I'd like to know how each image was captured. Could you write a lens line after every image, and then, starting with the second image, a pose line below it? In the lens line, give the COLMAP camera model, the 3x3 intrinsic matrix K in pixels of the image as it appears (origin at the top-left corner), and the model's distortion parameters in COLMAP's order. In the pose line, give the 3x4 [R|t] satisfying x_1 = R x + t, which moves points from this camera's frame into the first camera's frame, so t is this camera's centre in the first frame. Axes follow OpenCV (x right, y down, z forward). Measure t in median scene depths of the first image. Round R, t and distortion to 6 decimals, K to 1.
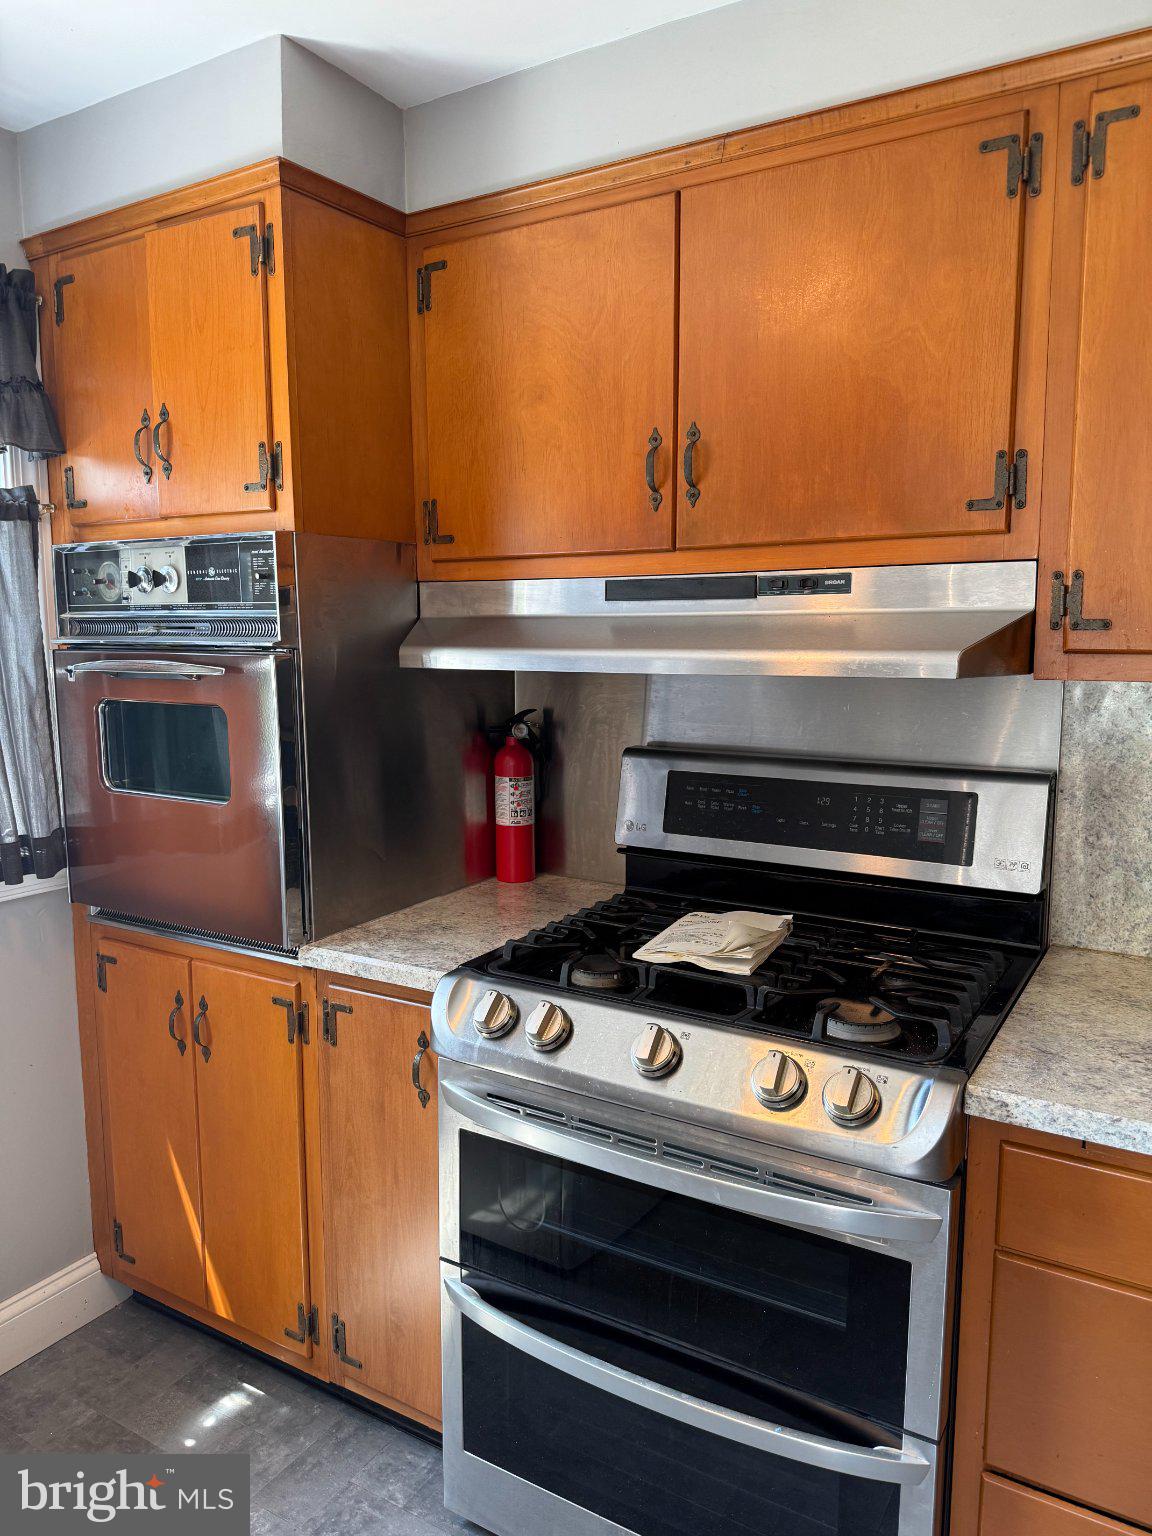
lens RADIAL K [[1082.8, 0, 583.8], [0, 1082.8, 768.9], [0, 0, 1]] dist [0.065219, -0.080791]
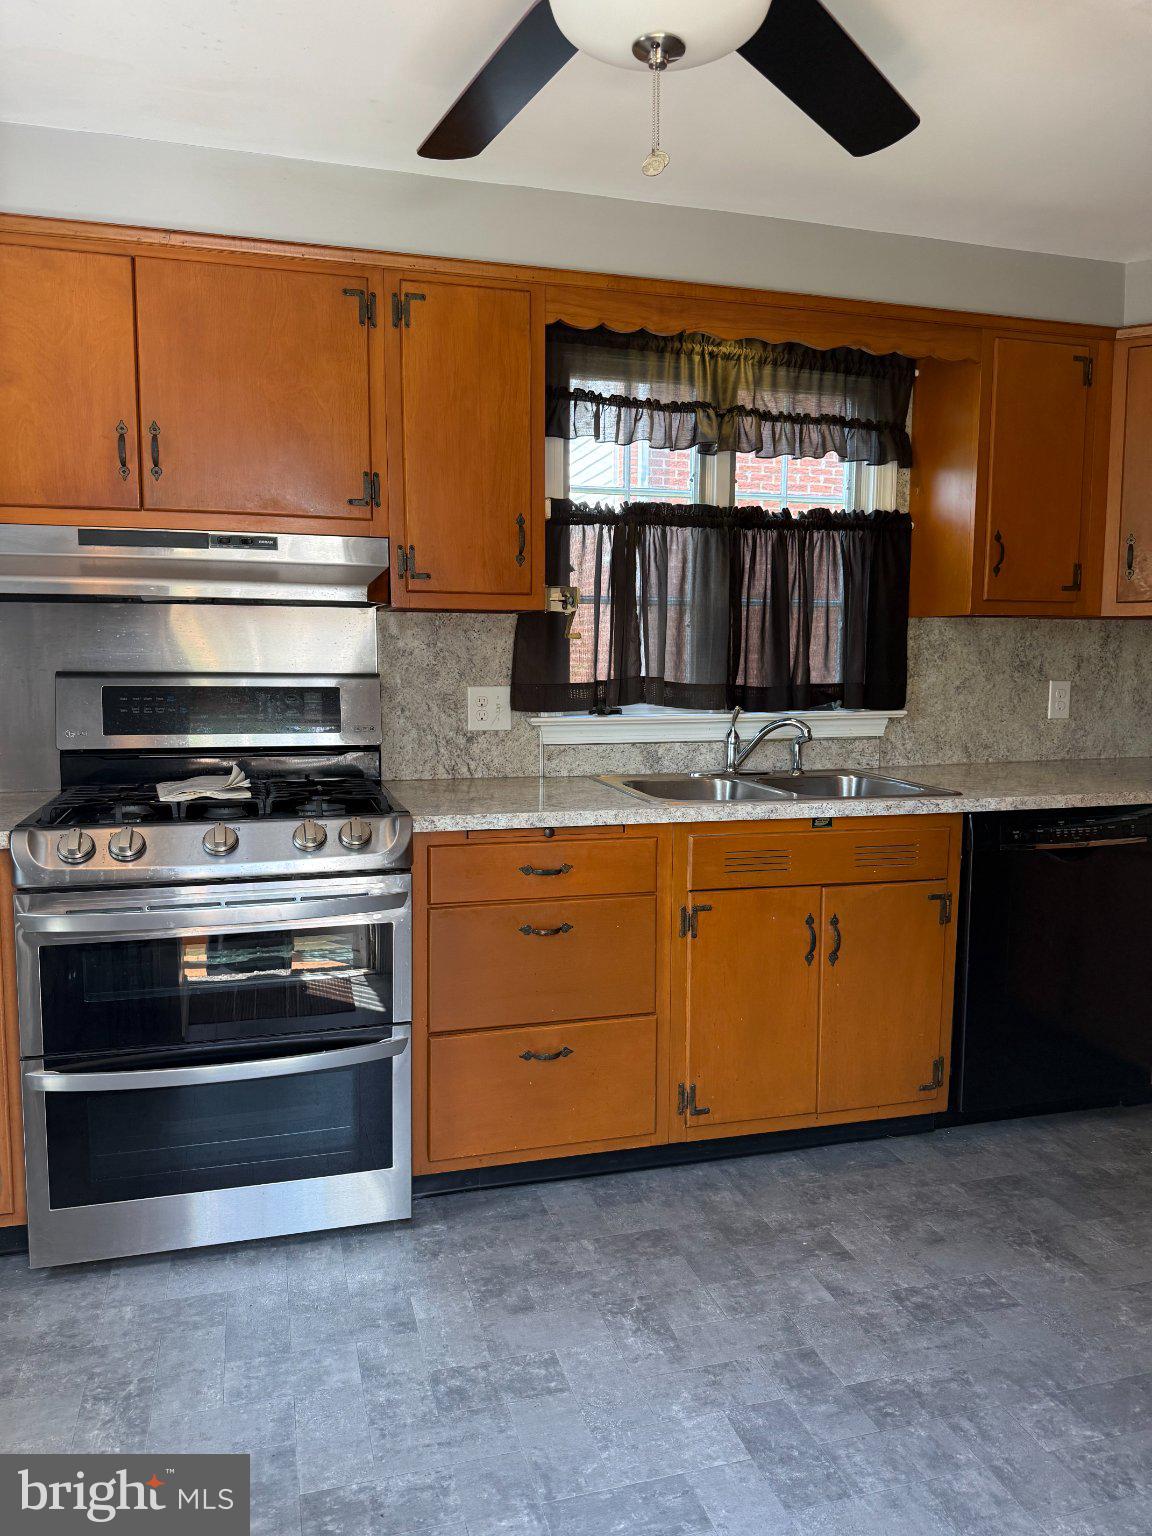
lens RADIAL K [[1082.8, 0, 577.0], [0, 1082.8, 760.6], [0, 0, 1]] dist [0.065219, -0.080791]
pose [[0.686379, -0.068072, 0.724051, -0.537580], [0.087214, 0.996129, 0.010976, 0.139233], [-0.721996, 0.055614, 0.689659, -0.319003]]
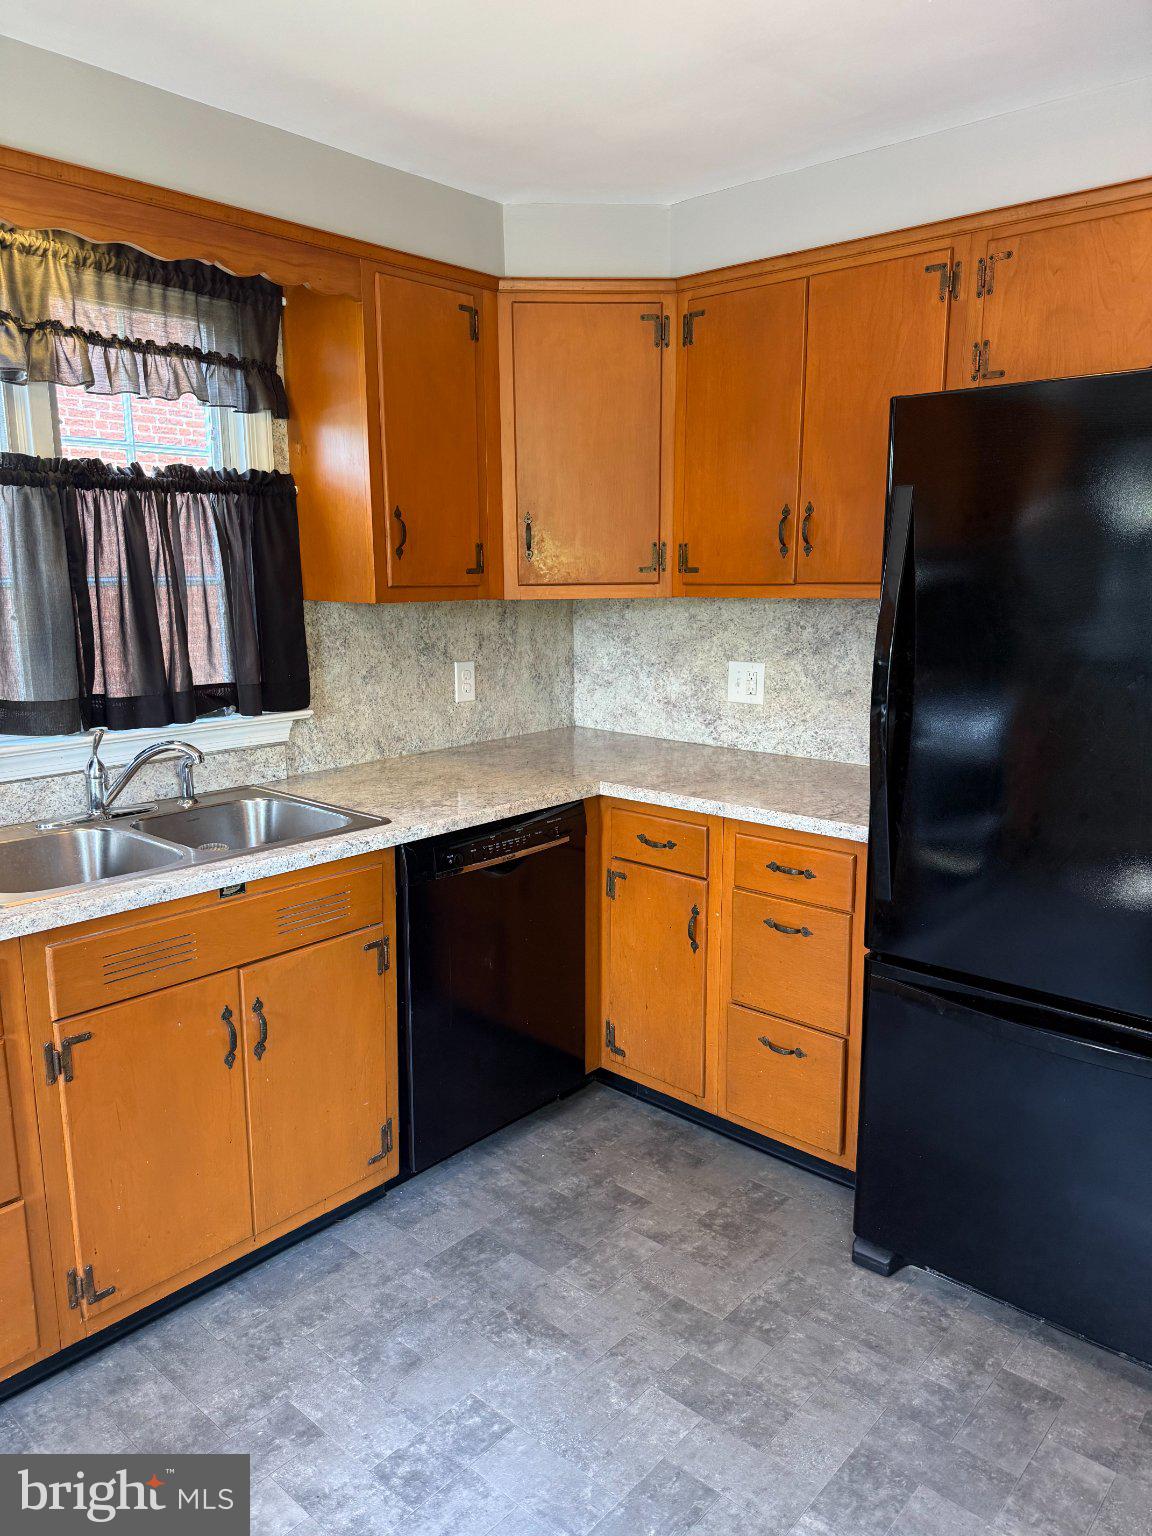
lens RADIAL K [[1082.8, 0, 561.0], [0, 1082.8, 773.8], [0, 0, 1]] dist [0.065219, -0.080791]
pose [[0.205852, -0.183841, 0.961159, -0.273629], [0.132787, 0.978358, 0.158692, 0.012894], [-0.969532, 0.094962, 0.225809, -0.155009]]
